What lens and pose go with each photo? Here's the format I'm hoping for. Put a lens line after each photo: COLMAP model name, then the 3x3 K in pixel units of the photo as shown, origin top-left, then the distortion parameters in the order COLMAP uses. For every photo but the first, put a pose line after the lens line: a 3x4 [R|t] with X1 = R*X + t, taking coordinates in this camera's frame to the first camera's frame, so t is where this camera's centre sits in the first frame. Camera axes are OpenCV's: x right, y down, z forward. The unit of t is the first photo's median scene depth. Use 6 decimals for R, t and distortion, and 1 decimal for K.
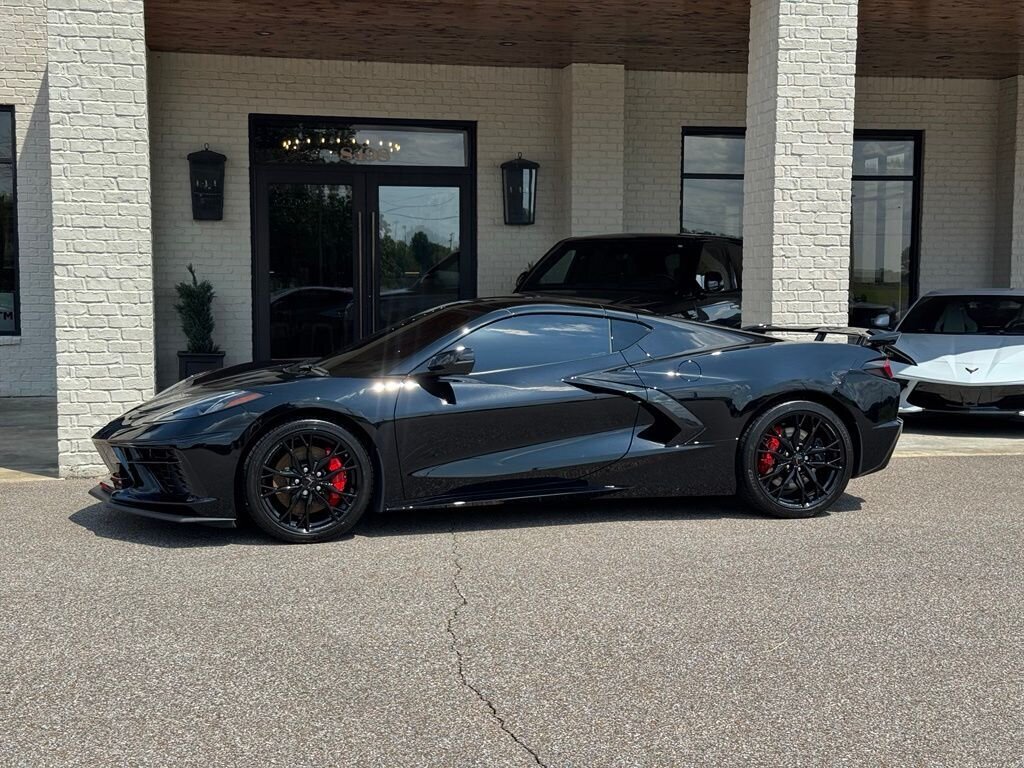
lens RADIAL K [[1431.8, 0, 516.9], [0, 1431.8, 394.2], [0, 0, 1]] dist [0.127164, 0.000000]
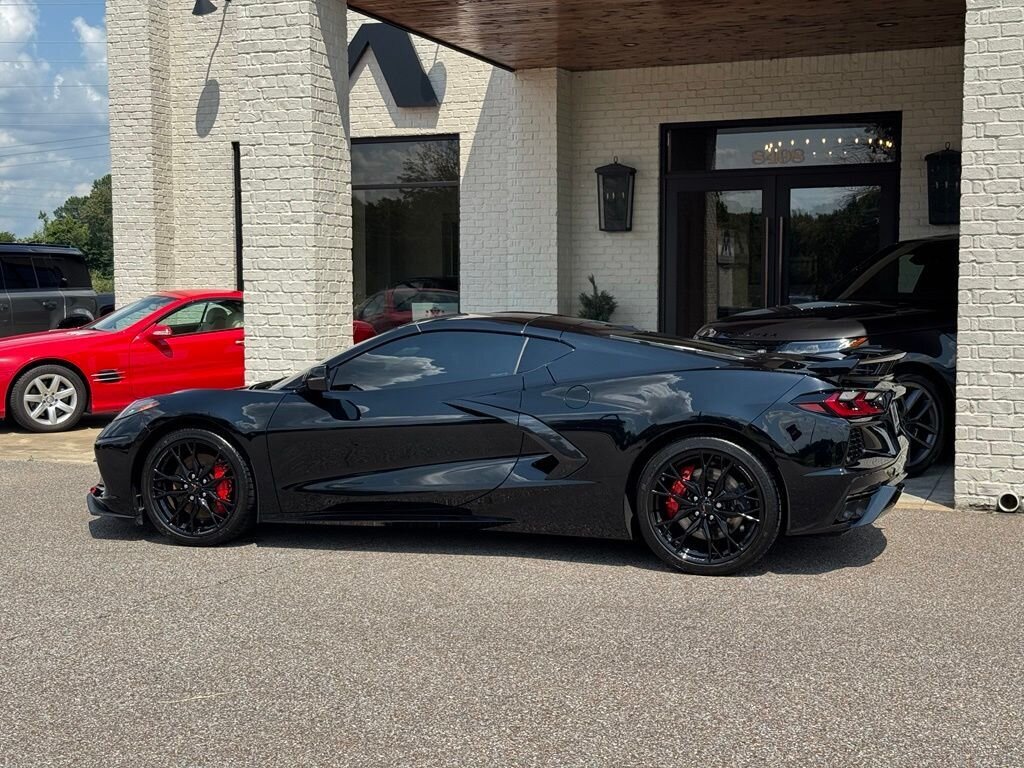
lens RADIAL K [[1431.8, 0, 509.9], [0, 1431.8, 388.8], [0, 0, 1]] dist [0.127164, 0.000000]
pose [[0.828668, 0.036532, -0.558547, 0.427711], [-0.039872, 0.999186, 0.006197, -0.018396], [0.558318, 0.017135, 0.829450, 0.170930]]
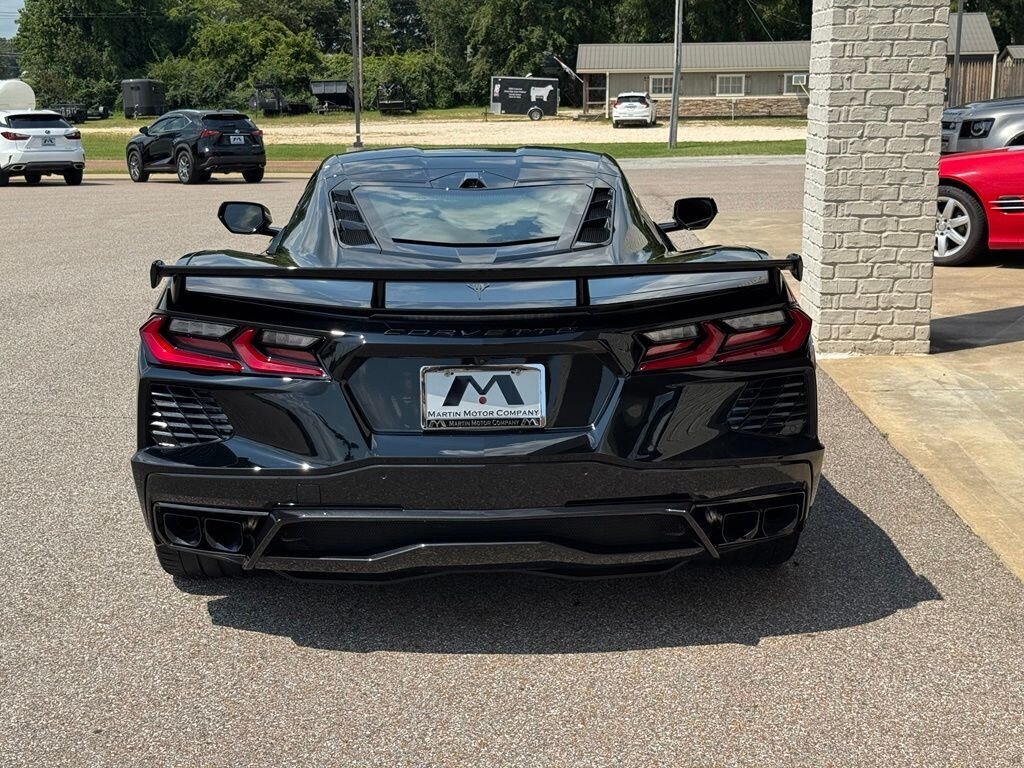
lens RADIAL K [[1431.8, 0, 512.8], [0, 1431.8, 385.6], [0, 0, 1]] dist [0.127164, 0.000000]
pose [[-0.241112, 0.197841, -0.950118, 0.509526], [-0.067411, 0.973222, 0.219760, -0.084863], [0.968153, 0.117035, -0.221319, 0.928591]]
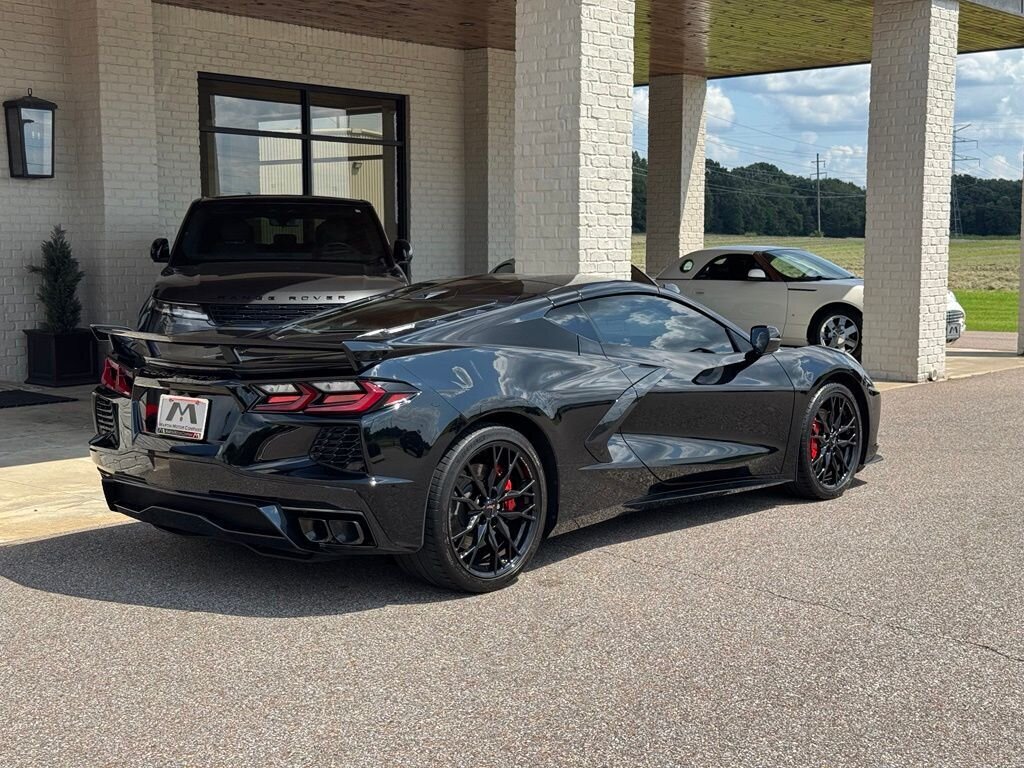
lens RADIAL K [[1431.8, 0, 508.1], [0, 1431.8, 387.8], [0, 0, 1]] dist [0.127164, 0.000000]
pose [[0.804269, -0.063474, 0.590867, -0.417852], [0.049678, 0.997980, 0.039588, -0.029020], [-0.592186, -0.002486, 0.805797, 0.269642]]
